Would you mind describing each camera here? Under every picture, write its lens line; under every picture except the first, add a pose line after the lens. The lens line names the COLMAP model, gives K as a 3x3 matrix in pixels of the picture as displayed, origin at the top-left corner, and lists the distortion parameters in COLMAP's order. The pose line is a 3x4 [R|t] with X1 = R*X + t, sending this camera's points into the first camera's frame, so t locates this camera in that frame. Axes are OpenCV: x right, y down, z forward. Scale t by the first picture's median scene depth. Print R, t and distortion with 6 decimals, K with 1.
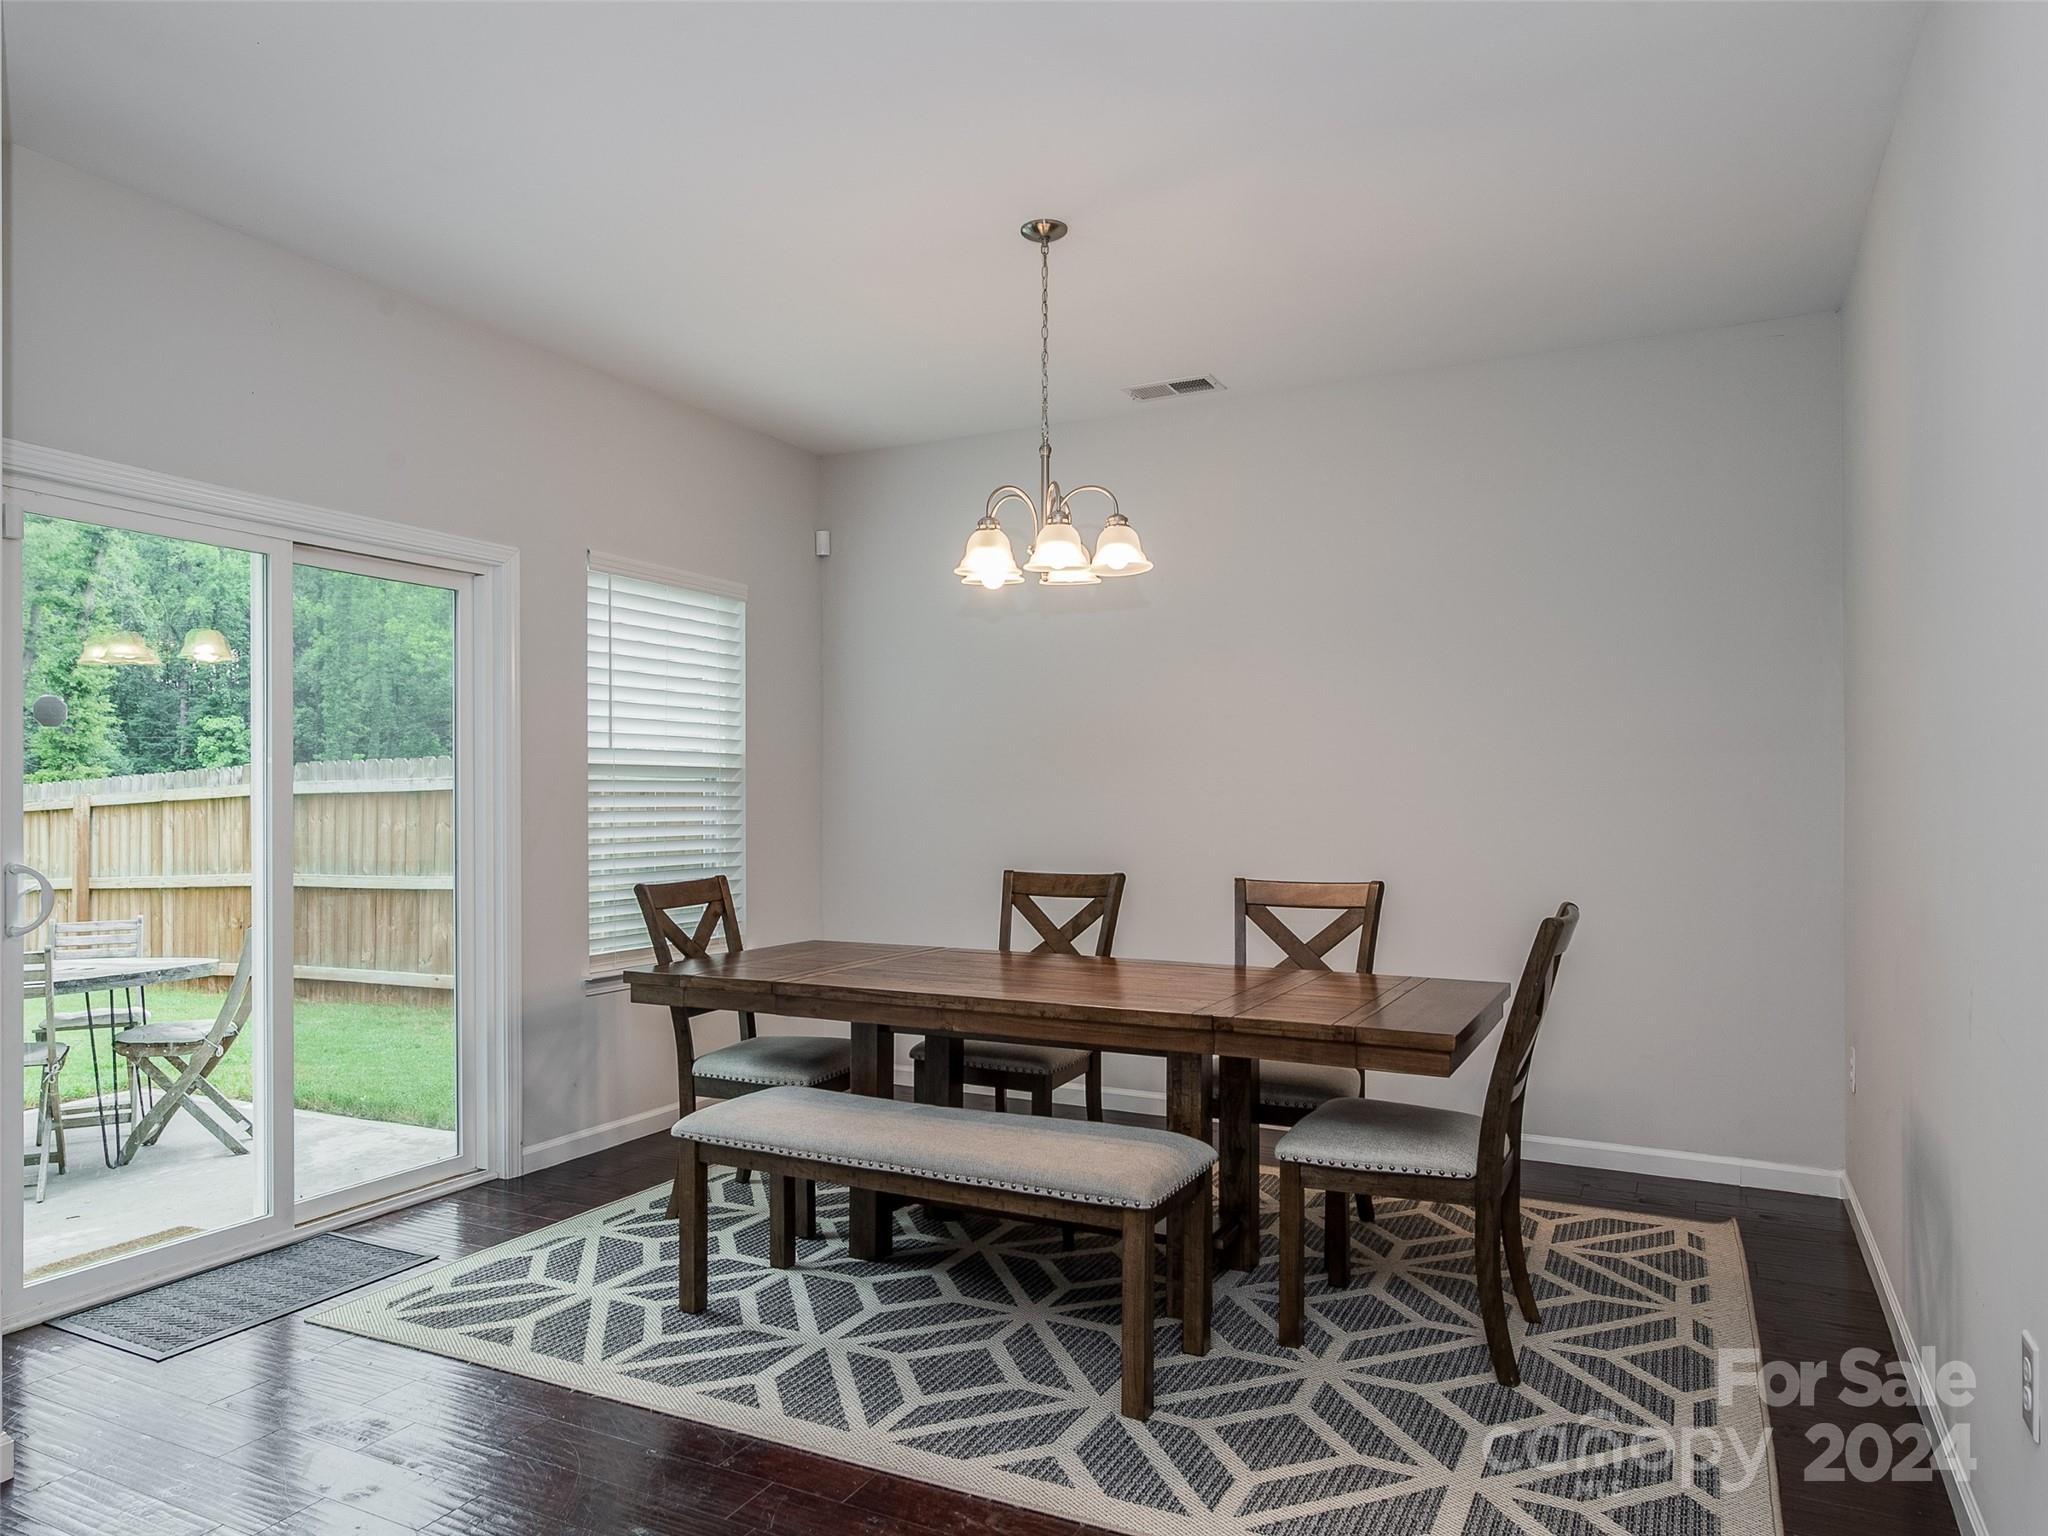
lens RADIAL K [[1275.3, 0, 1006.1], [0, 1275.3, 829.5], [0, 0, 1]] dist [-0.002820, 0.001448]
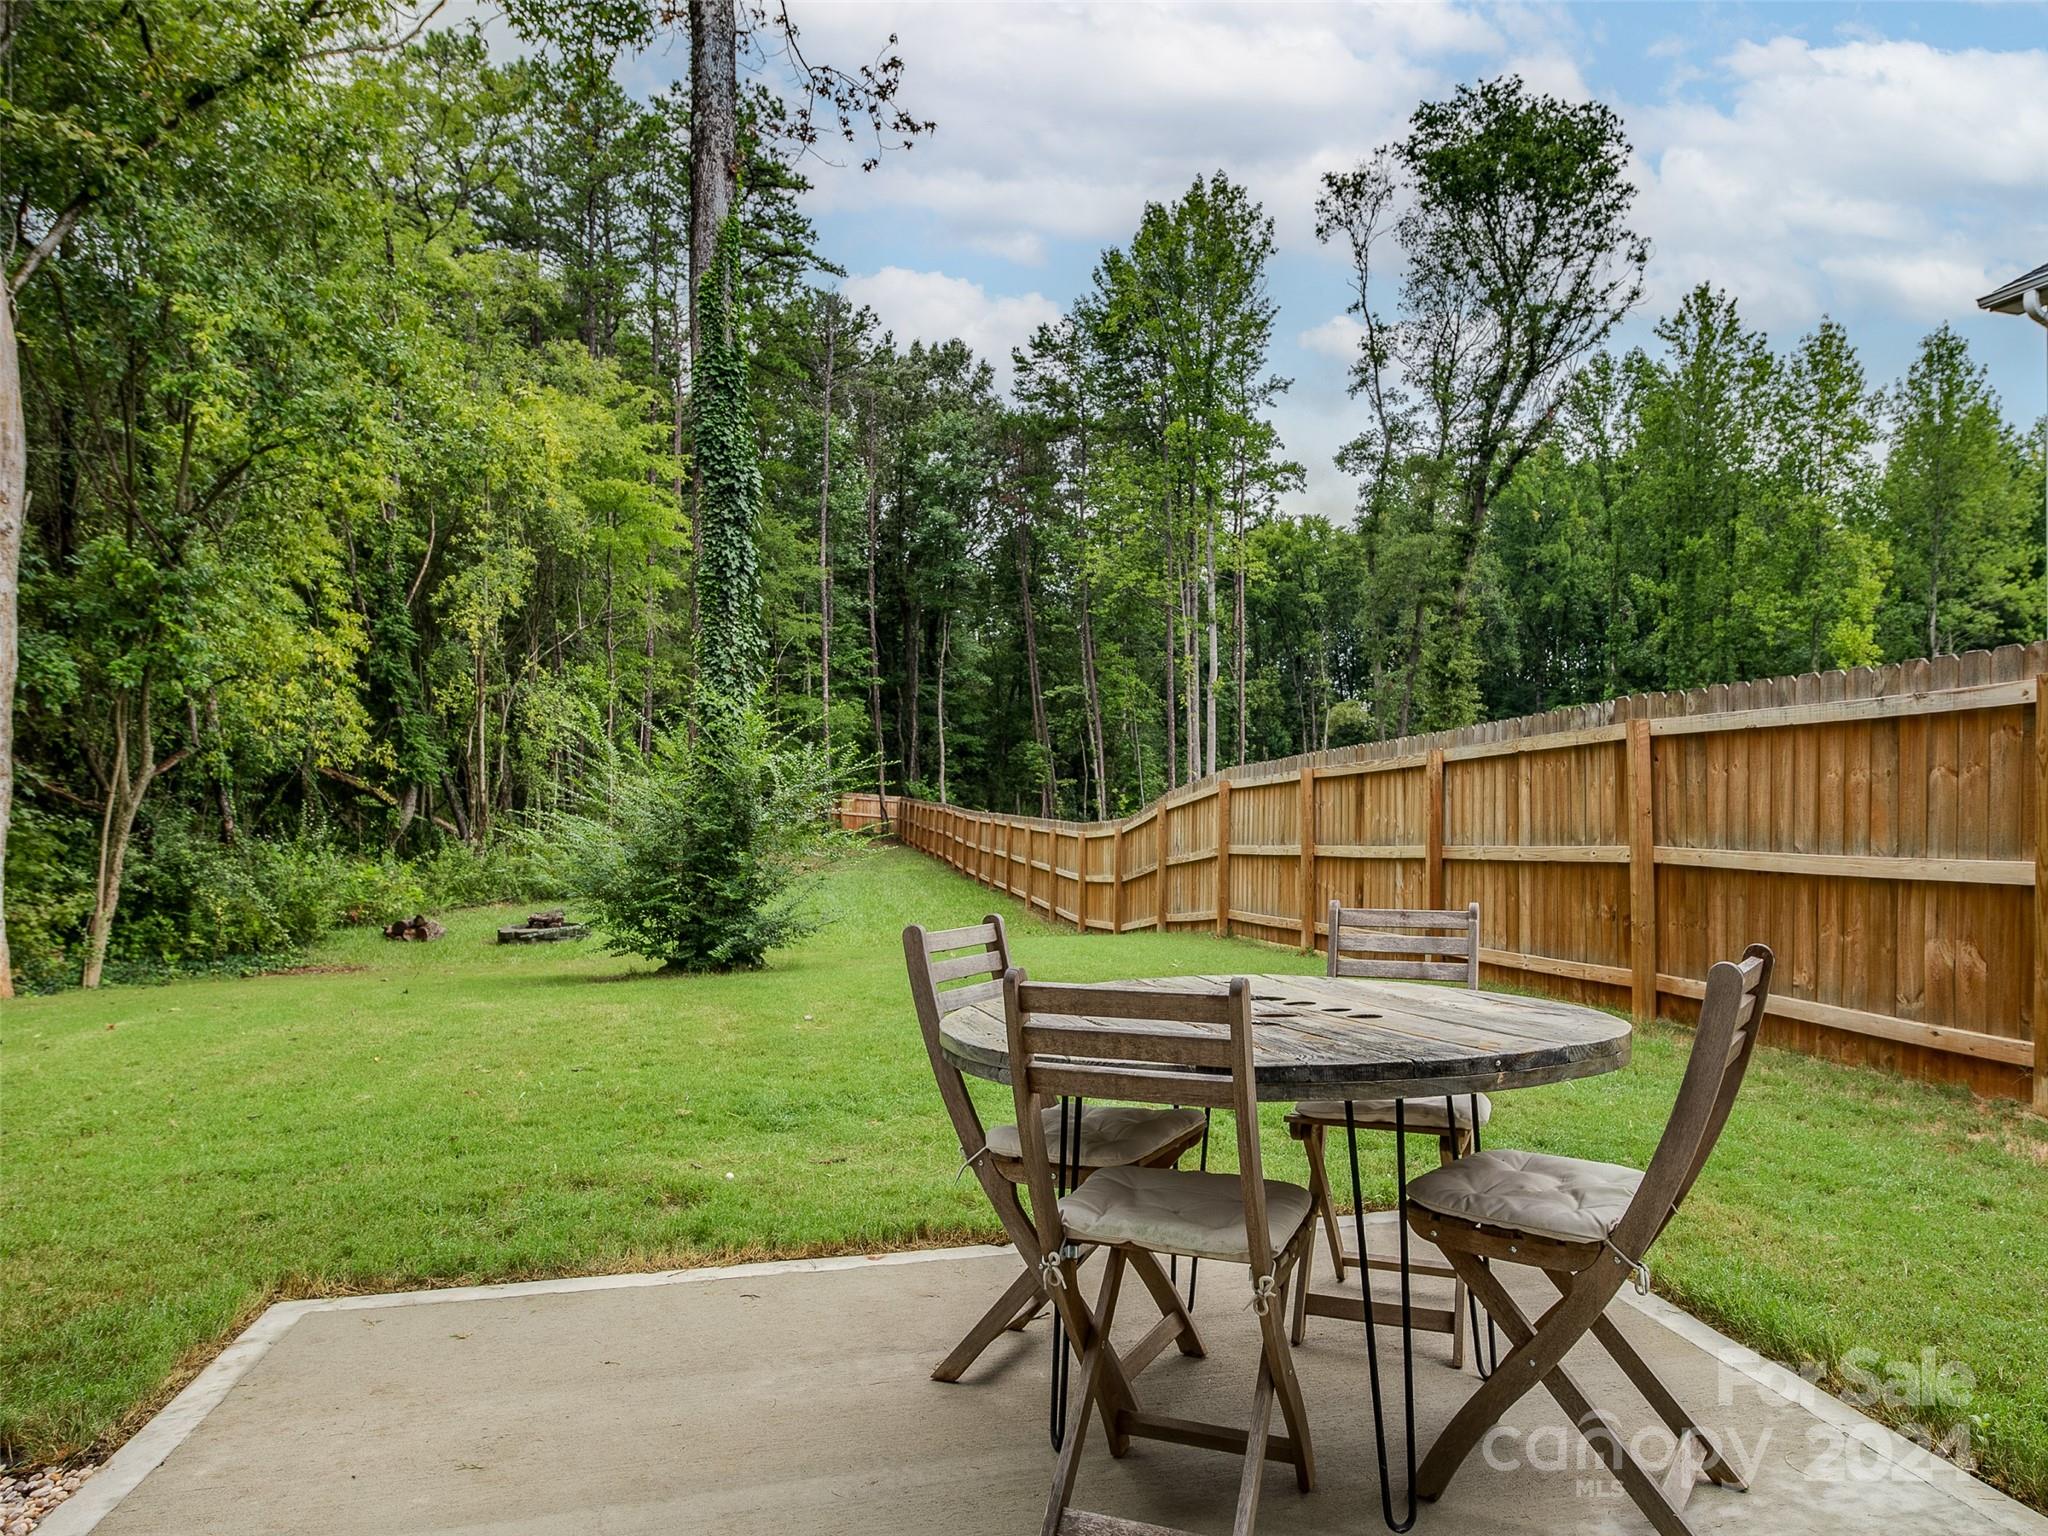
lens RADIAL K [[1275.3, 0, 1017.3], [0, 1275.3, 777.6], [0, 0, 1]] dist [-0.002820, 0.001448]
pose [[0.572167, -0.014084, -0.820016, -0.177438], [-0.009786, 0.999664, -0.023997, 0.015070], [0.820079, 0.021755, 0.571837, 0.271384]]
